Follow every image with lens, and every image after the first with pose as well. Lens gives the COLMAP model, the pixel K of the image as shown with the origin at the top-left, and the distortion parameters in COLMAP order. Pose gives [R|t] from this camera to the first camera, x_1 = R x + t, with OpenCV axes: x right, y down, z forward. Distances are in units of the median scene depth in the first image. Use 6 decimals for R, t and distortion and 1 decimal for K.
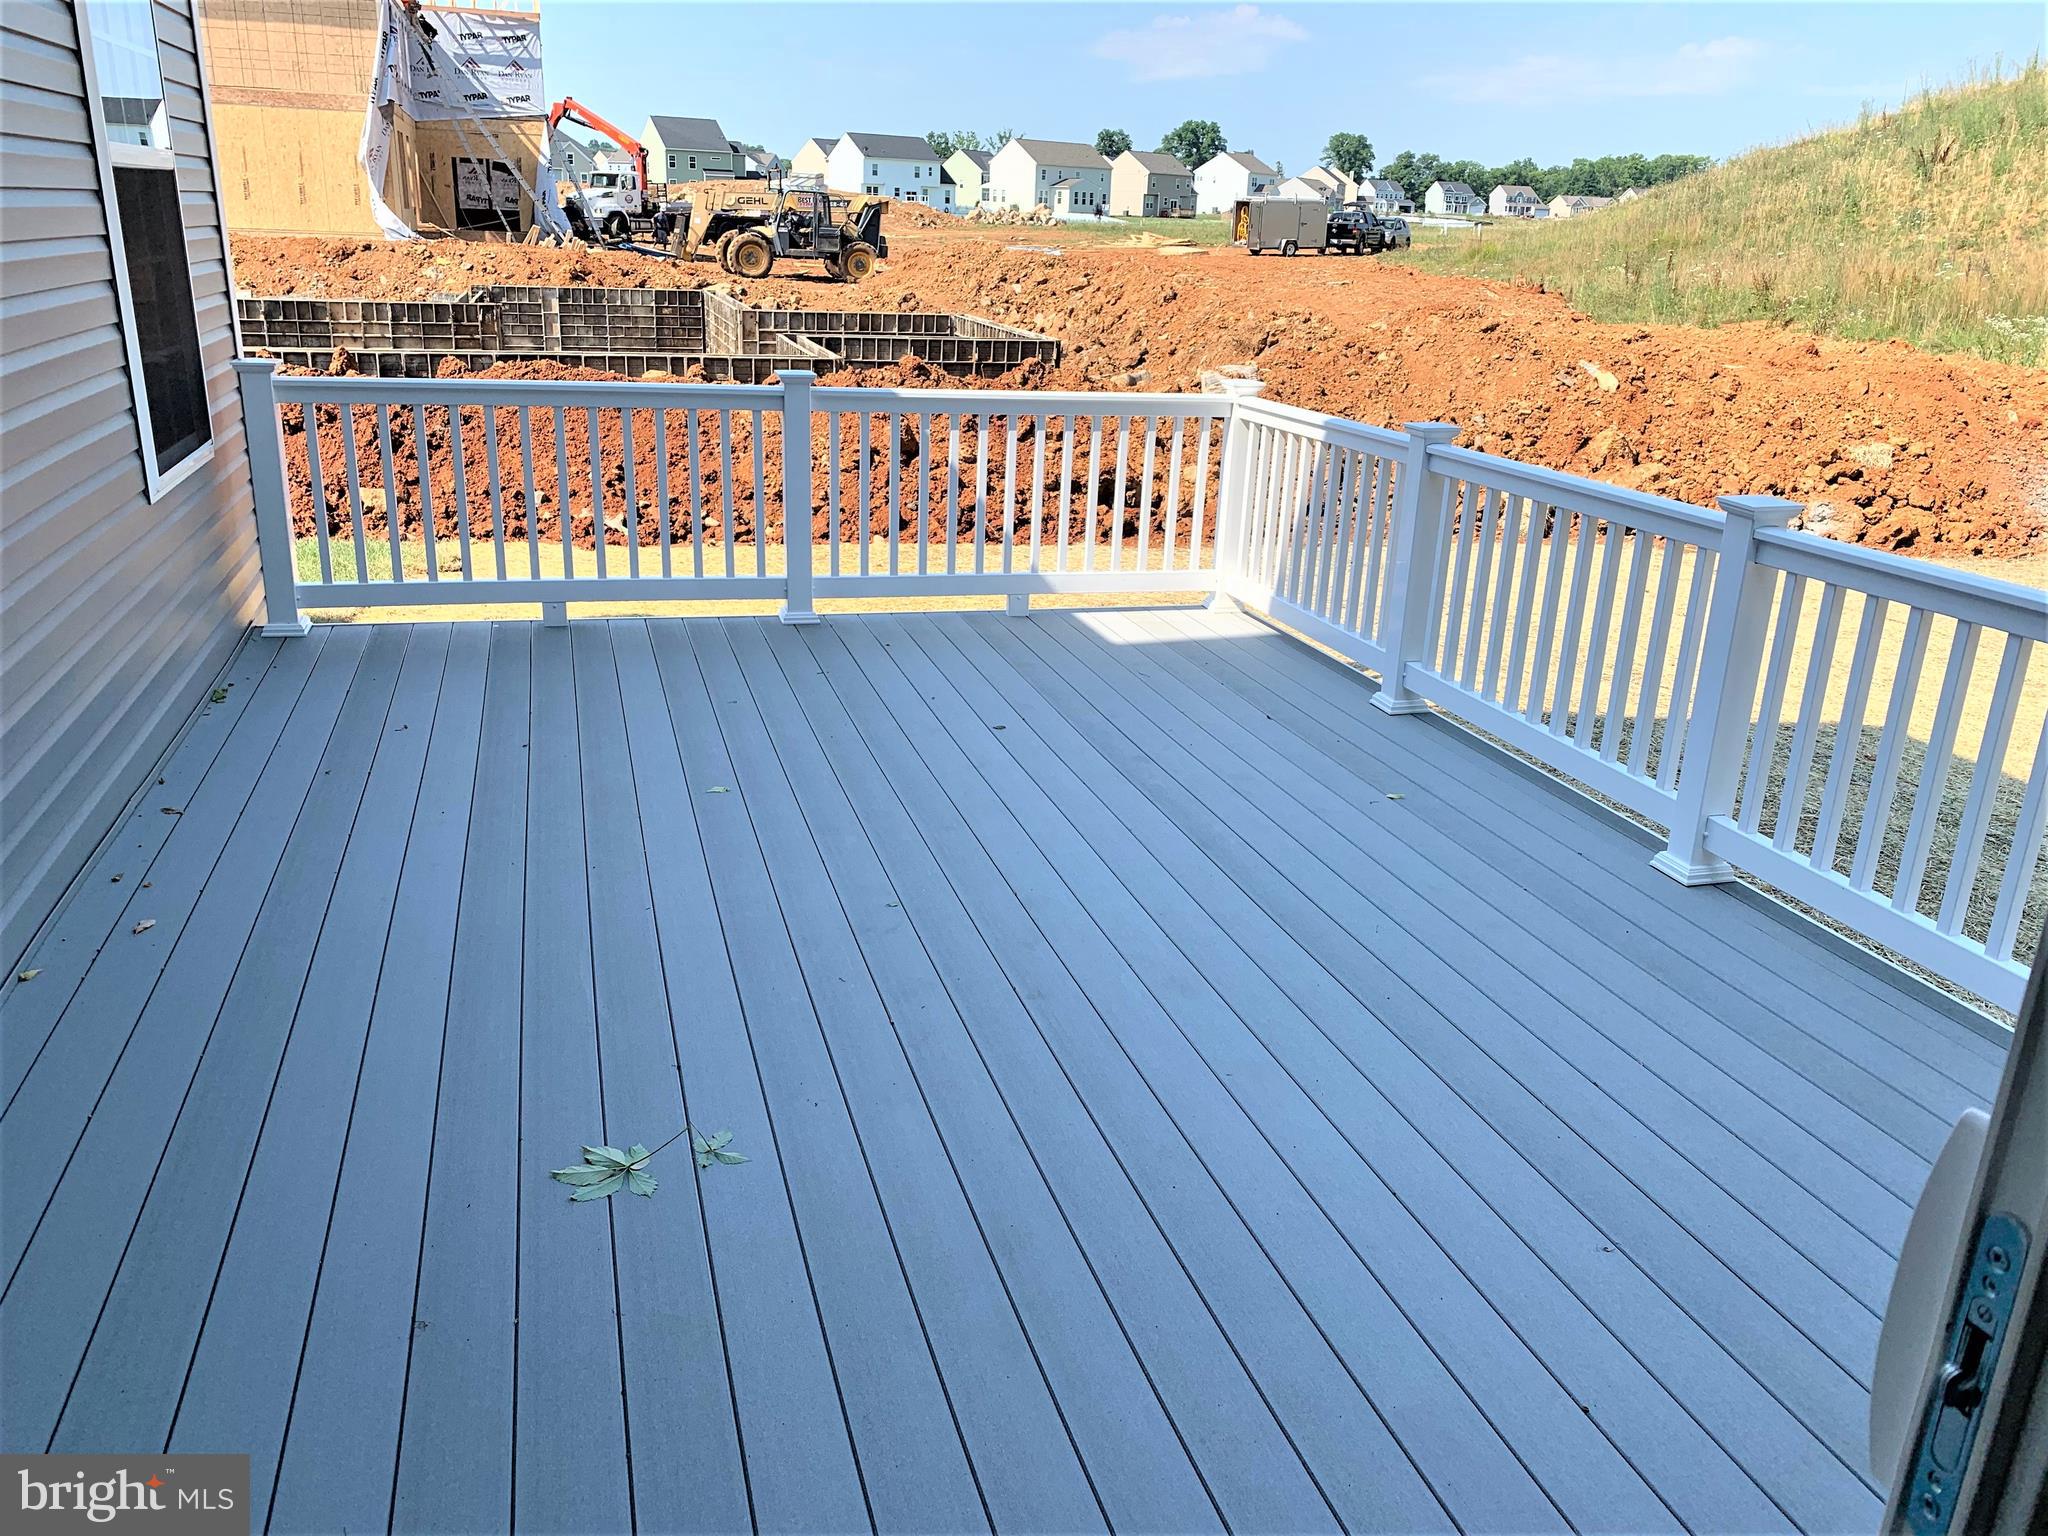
lens RADIAL K [[1565.6, 0, 1025.0], [0, 1565.6, 766.4], [0, 0, 1]] dist [-0.004361, 0.000727]
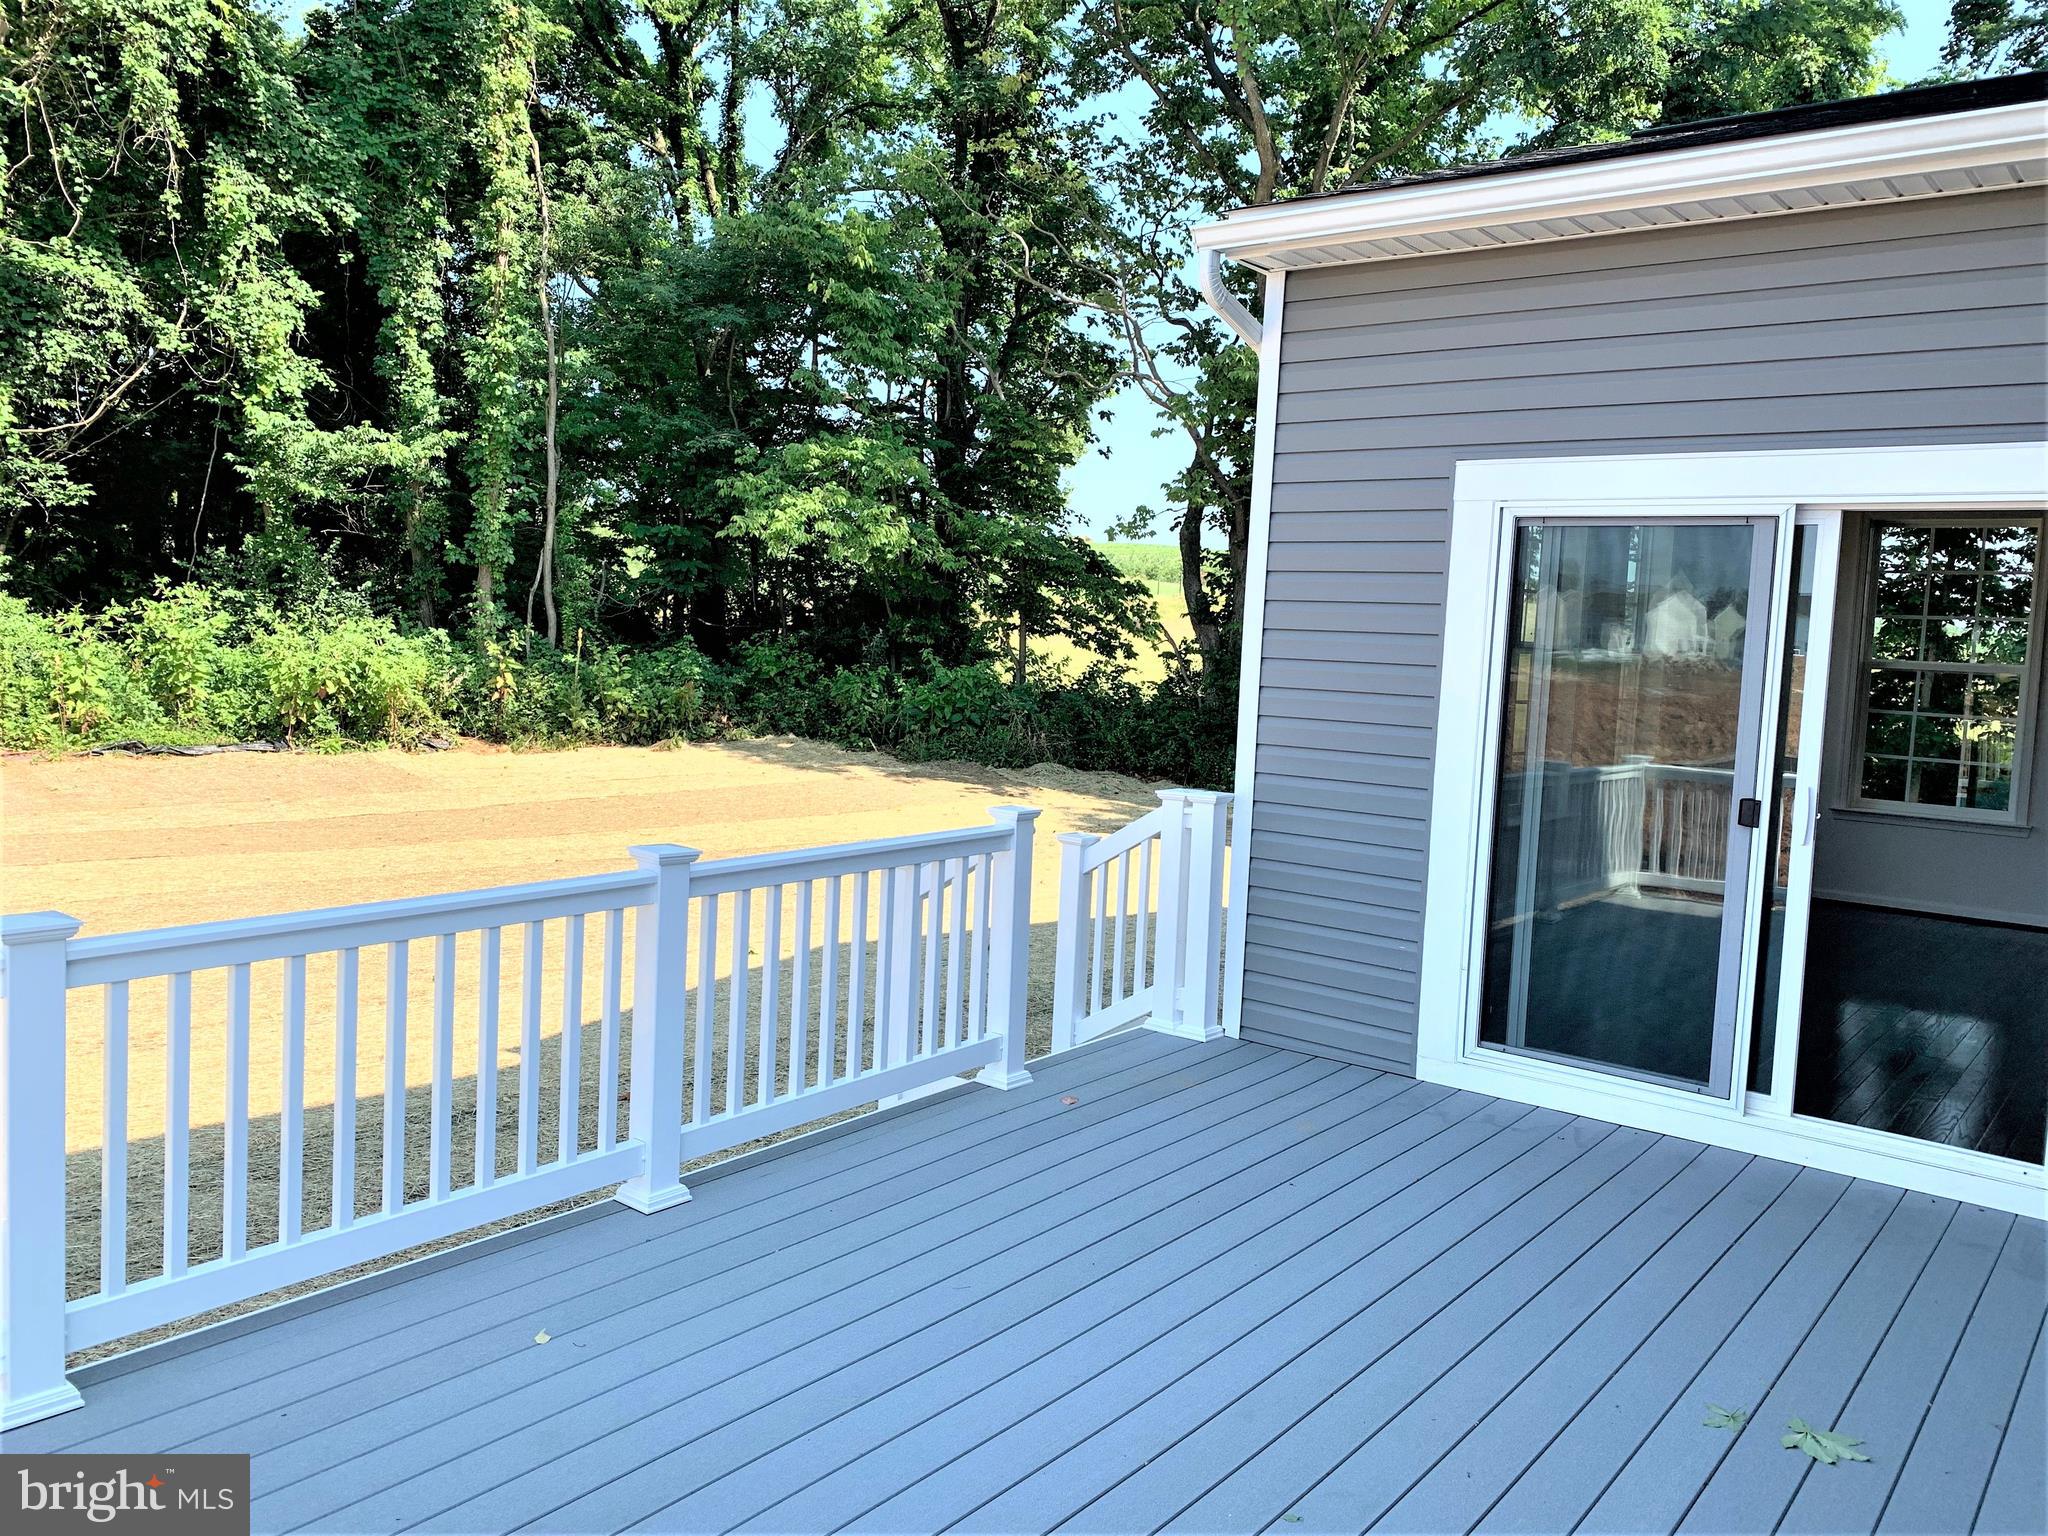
lens RADIAL K [[1565.6, 0, 1023.9], [0, 1565.6, 760.7], [0, 0, 1]] dist [-0.004361, 0.000727]
pose [[-0.579166, -0.129014, 0.804936, -0.557529], [0.213600, 0.928885, 0.302569, -0.499899], [-0.786728, 0.347172, -0.510421, 1.321164]]
